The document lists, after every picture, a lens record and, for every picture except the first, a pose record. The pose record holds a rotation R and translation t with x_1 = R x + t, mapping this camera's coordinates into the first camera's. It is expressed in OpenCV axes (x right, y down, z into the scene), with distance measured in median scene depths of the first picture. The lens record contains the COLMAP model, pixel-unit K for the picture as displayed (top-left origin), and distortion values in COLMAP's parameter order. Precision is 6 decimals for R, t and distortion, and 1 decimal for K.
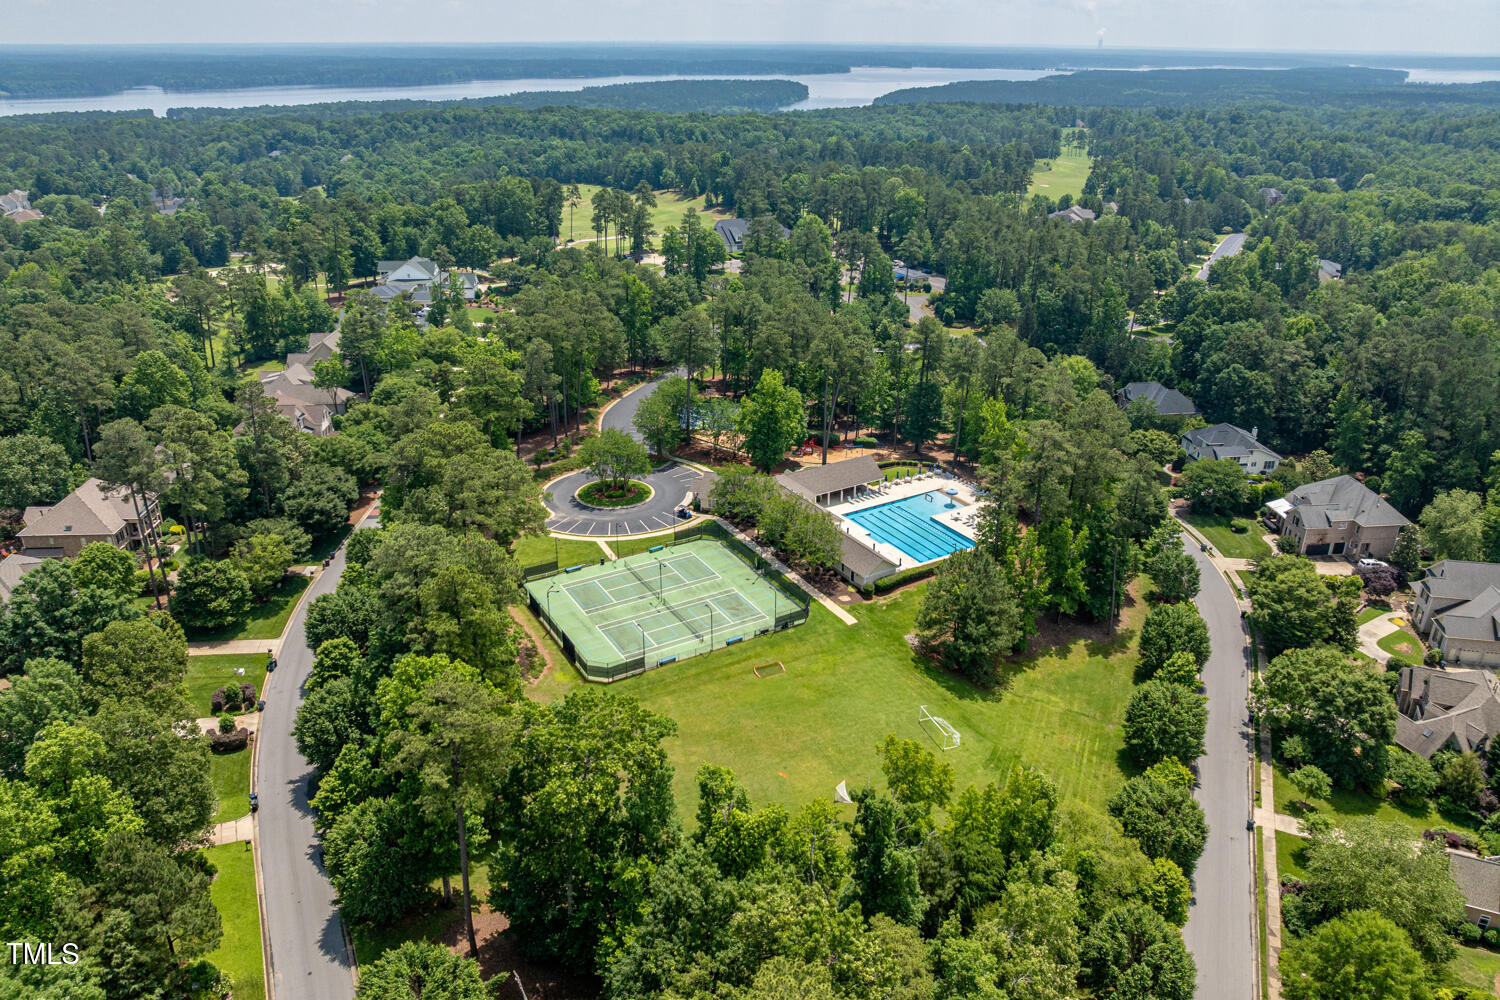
lens RADIAL K [[1059.0, 0, 756.8], [0, 1059.0, 499.5], [0, 0, 1]] dist [-0.038360, 0.007895]
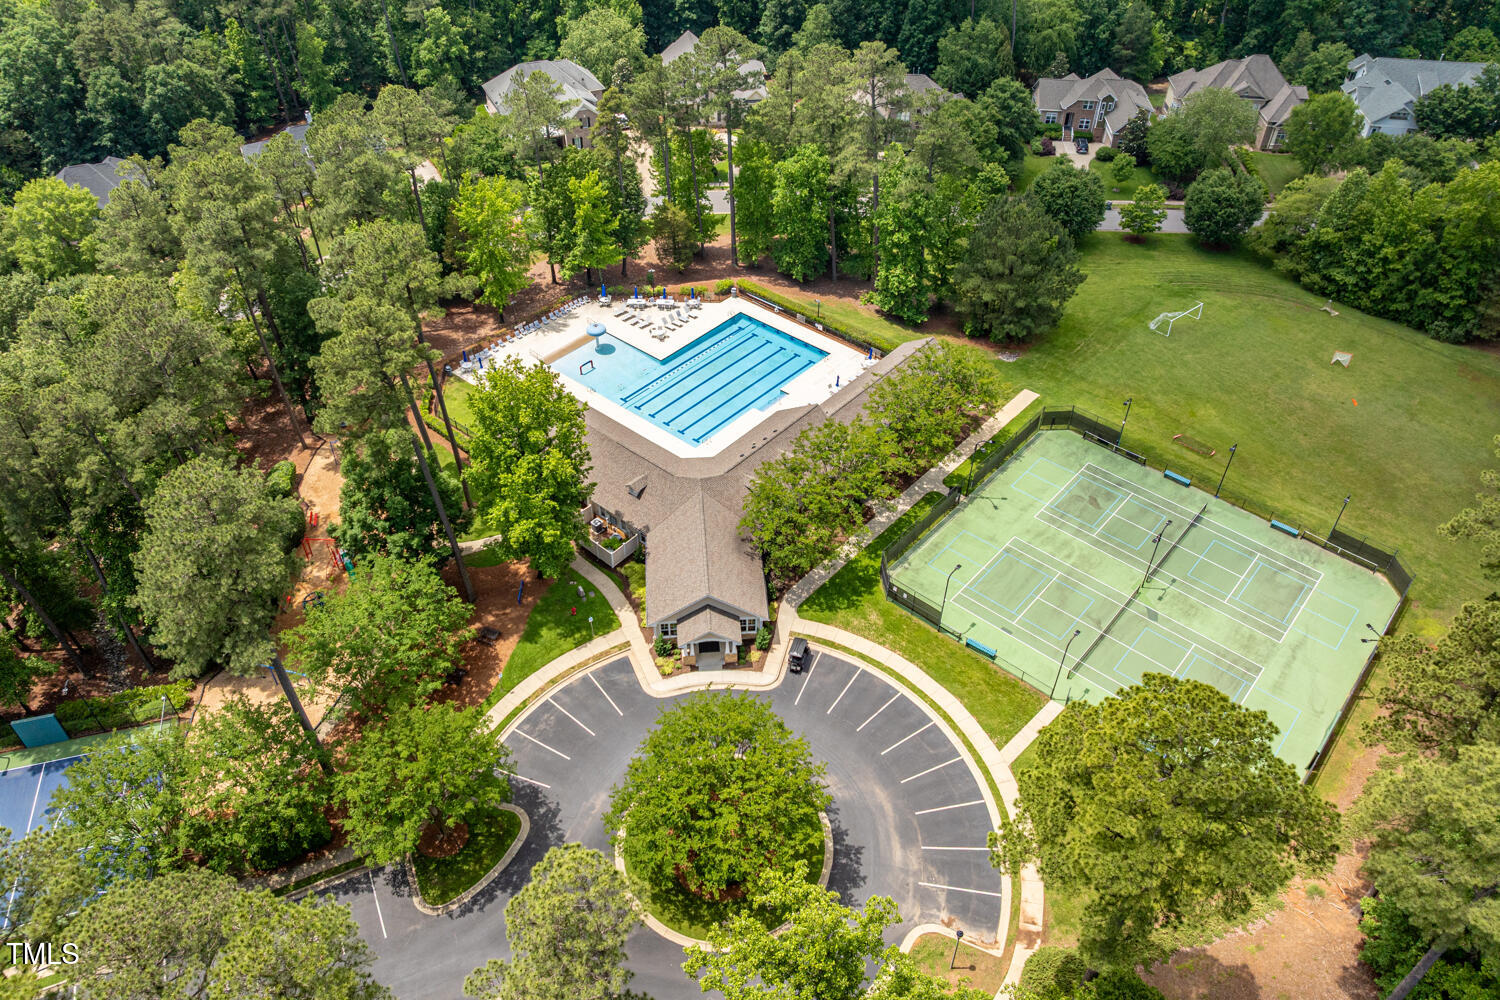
lens RADIAL K [[1059.0, 0, 756.8], [0, 1059.0, 499.5], [0, 0, 1]] dist [-0.038360, 0.007895]
pose [[-0.319275, -0.629847, 0.708066, -0.338482], [0.376660, 0.601277, 0.704694, -0.348714], [-0.869593, 0.491691, 0.045265, 0.980282]]
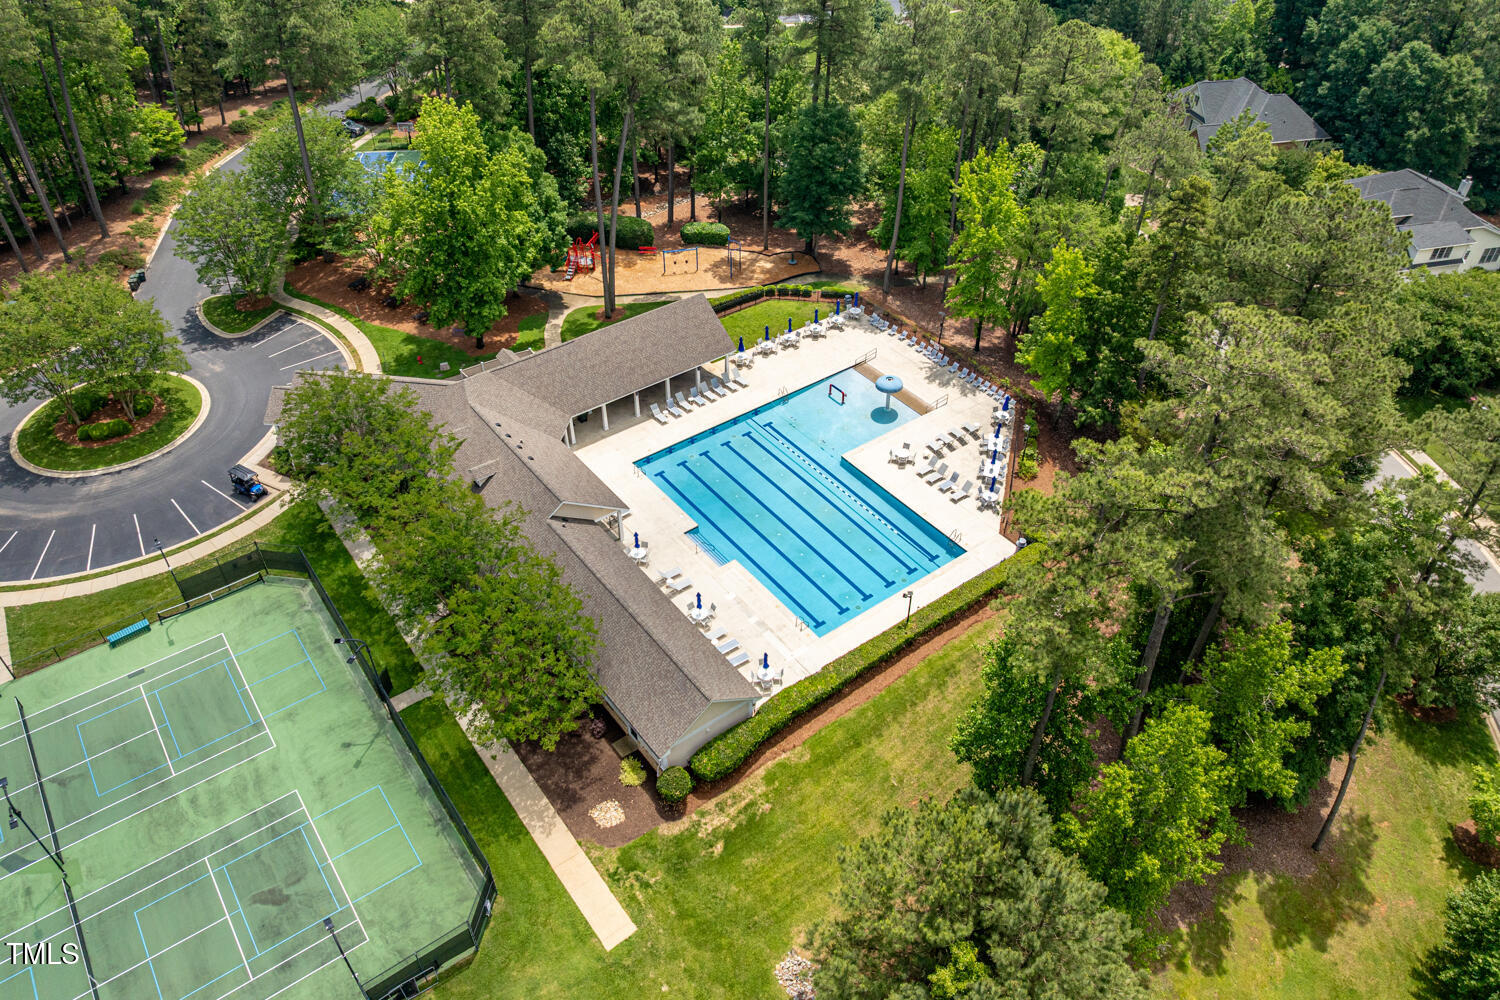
lens RADIAL K [[1059.0, 0, 756.8], [0, 1059.0, 499.5], [0, 0, 1]] dist [-0.038360, 0.007895]
pose [[0.994891, -0.064976, 0.077265, 0.098038], [0.040200, 0.957032, 0.287183, -0.092563], [-0.092605, -0.282609, 0.954755, 0.603455]]
